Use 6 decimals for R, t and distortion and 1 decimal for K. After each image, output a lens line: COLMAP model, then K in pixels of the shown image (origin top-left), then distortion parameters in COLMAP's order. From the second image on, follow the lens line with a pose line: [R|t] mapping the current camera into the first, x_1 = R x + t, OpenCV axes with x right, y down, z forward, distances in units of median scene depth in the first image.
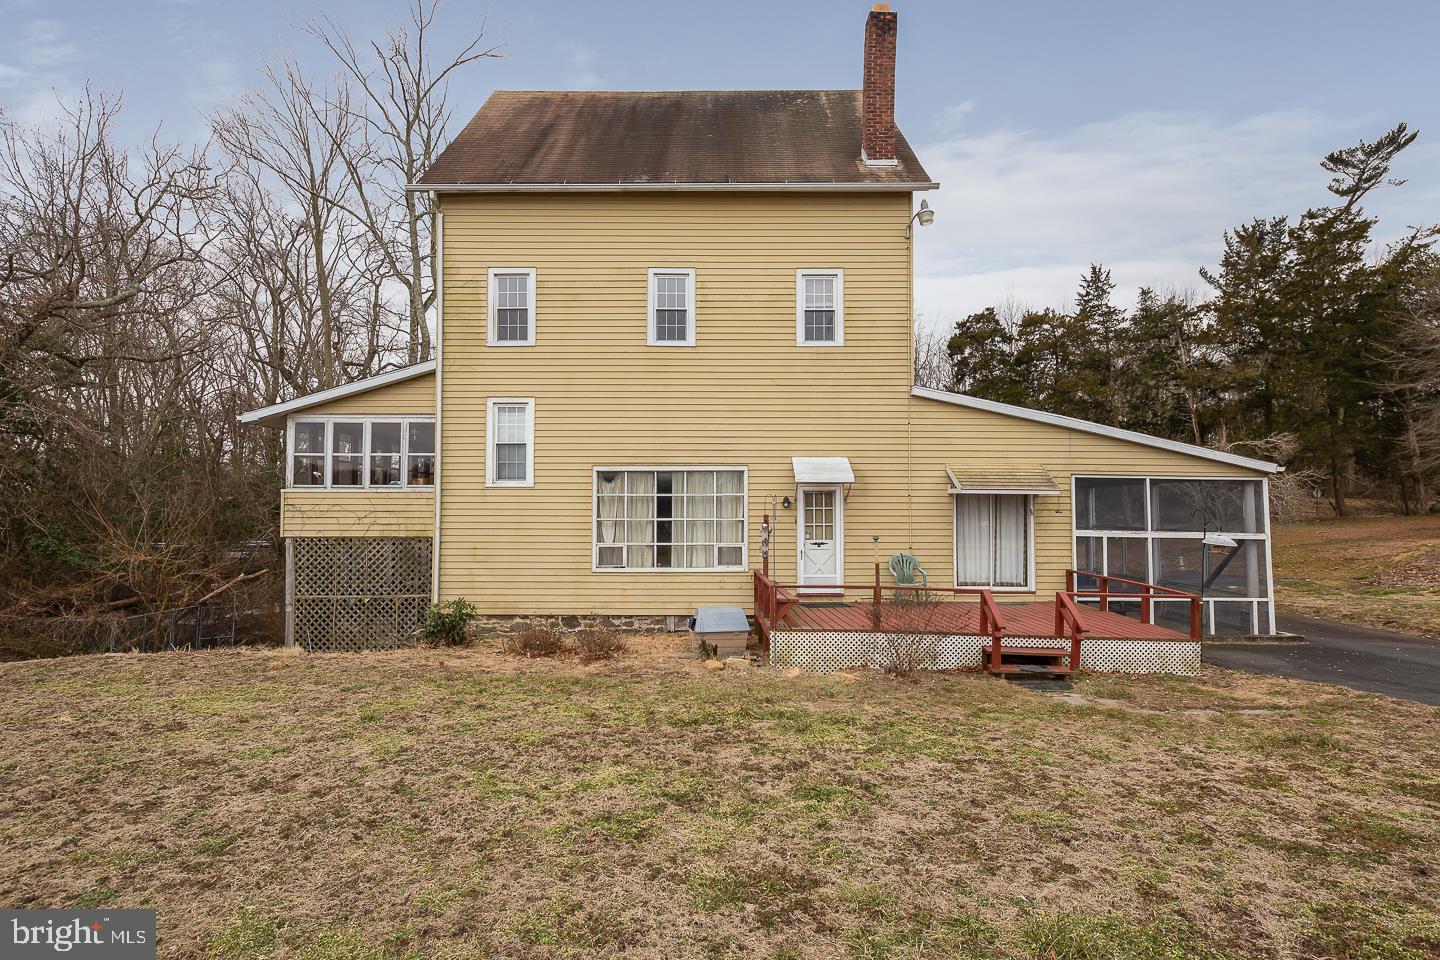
lens RADIAL K [[769.5, 0, 720.0], [0, 769.5, 480.0], [0, 0, 1]] dist [0.003284, 0.000250]
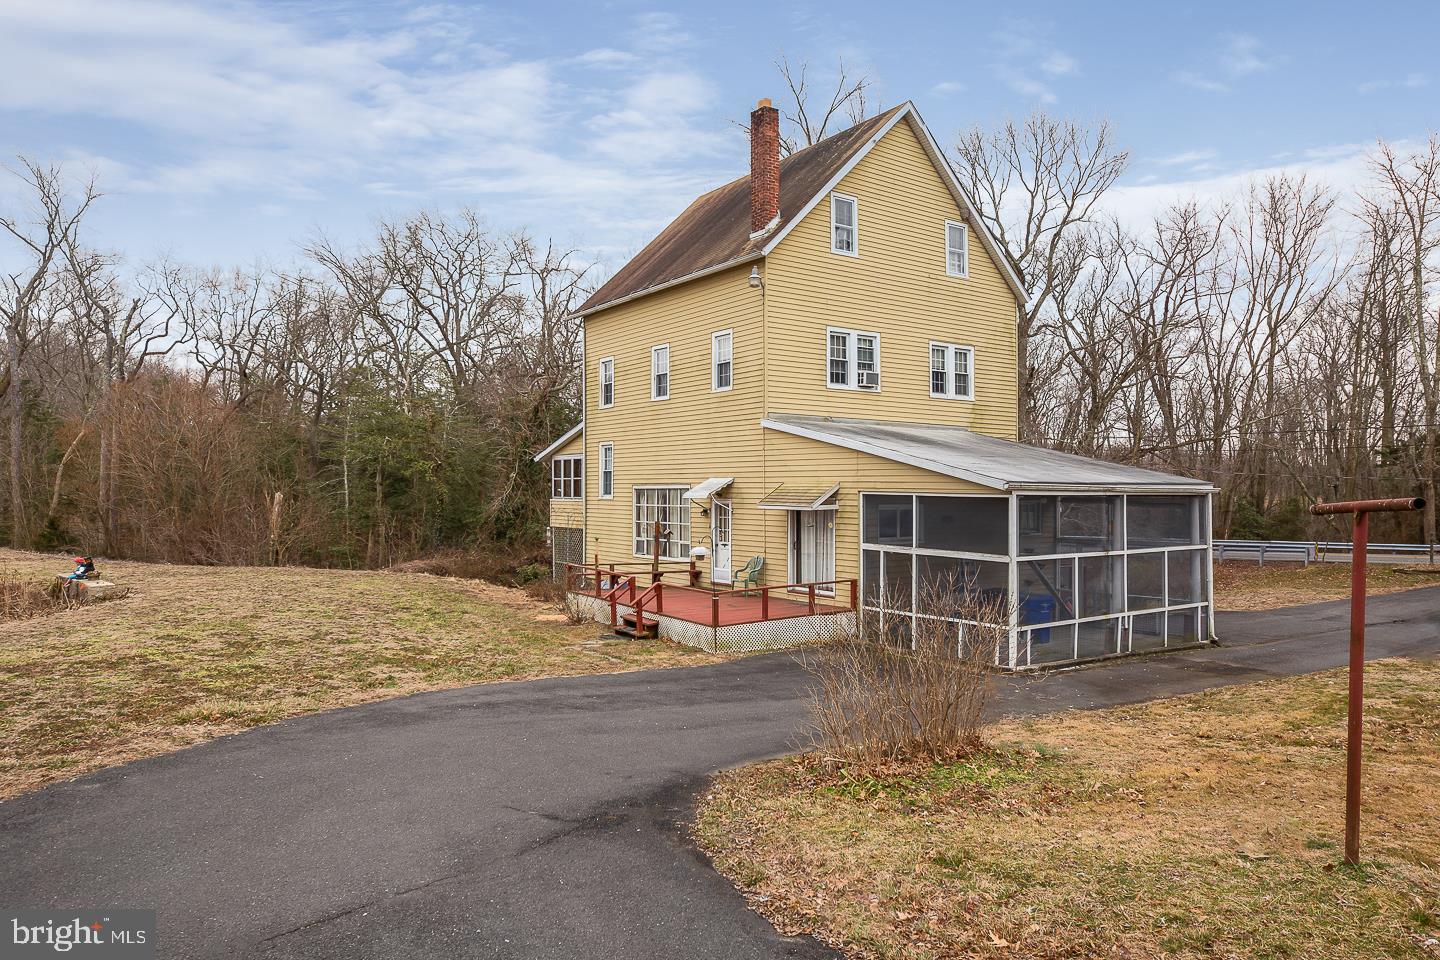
lens RADIAL K [[925.8, 0, 720.0], [0, 925.8, 480.0], [0, 0, 1]] dist [0.000995, 0.001435]
pose [[0.588586, -0.009261, -0.808382, 1.381486], [0.024496, 0.999680, 0.006383, -0.036028], [0.808063, -0.023559, 0.588624, 0.082367]]
